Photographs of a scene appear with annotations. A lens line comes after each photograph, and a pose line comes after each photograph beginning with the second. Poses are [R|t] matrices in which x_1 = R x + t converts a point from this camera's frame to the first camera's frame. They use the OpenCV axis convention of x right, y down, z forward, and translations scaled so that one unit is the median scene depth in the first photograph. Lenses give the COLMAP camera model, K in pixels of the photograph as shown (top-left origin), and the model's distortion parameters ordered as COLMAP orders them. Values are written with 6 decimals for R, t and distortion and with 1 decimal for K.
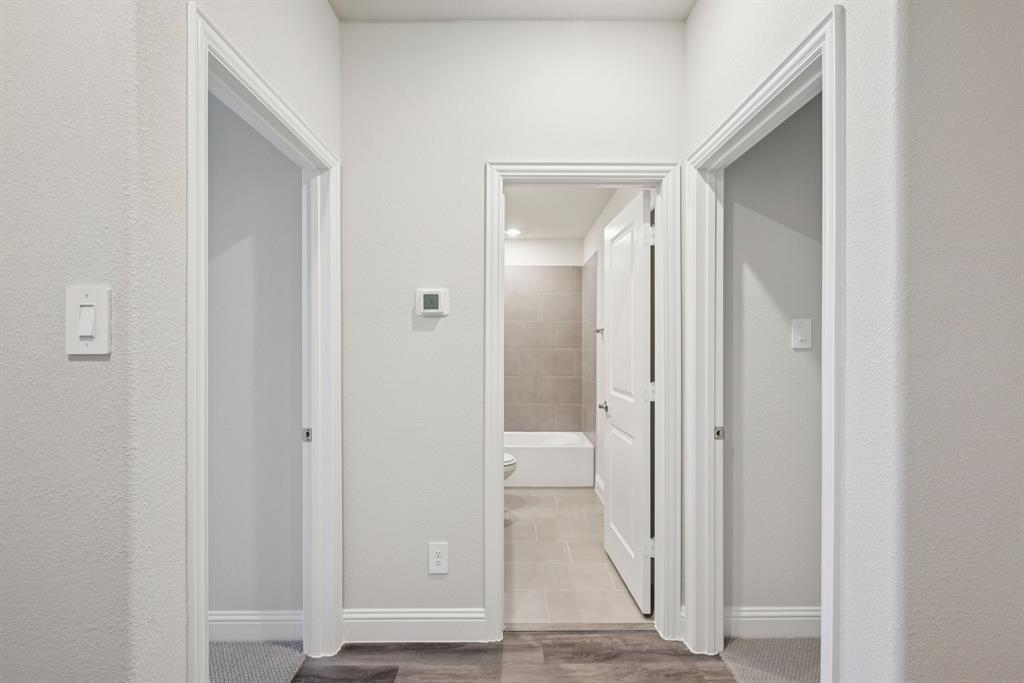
lens RADIAL K [[450.3, 0, 513.6], [0, 450.3, 344.4], [0, 0, 1]] dist [-0.001315, 0.000907]
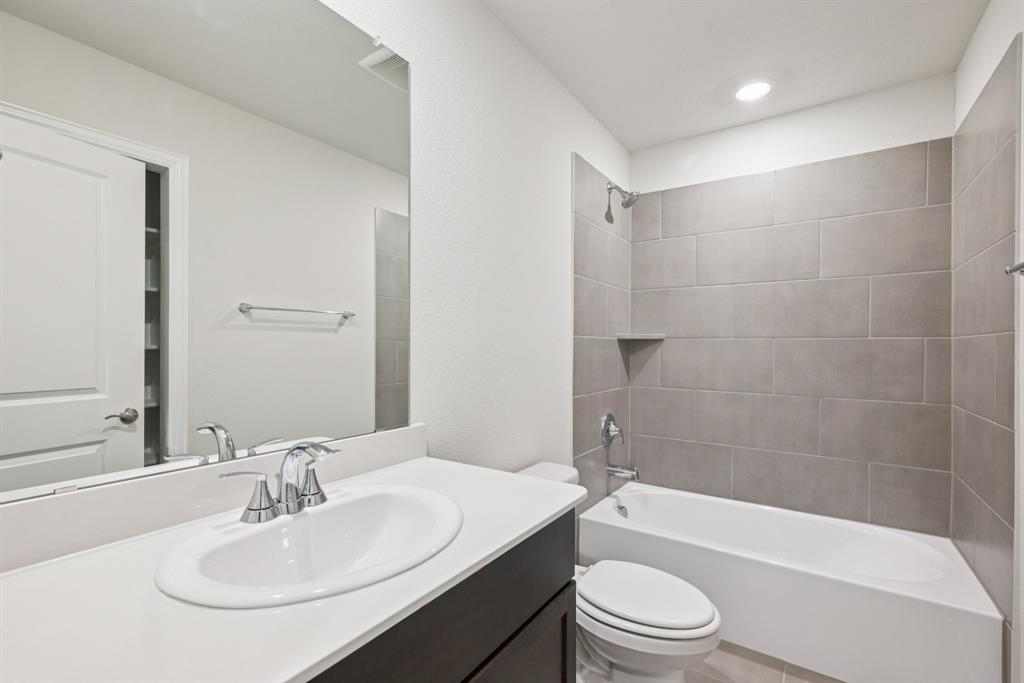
lens RADIAL K [[450.3, 0, 506.6], [0, 450.3, 350.1], [0, 0, 1]] dist [-0.001315, 0.000907]
pose [[0.814540, -0.001443, -0.580106, 0.059879], [0.005234, 0.999974, 0.004861, 0.017923], [0.580084, -0.006996, 0.814527, 0.429404]]
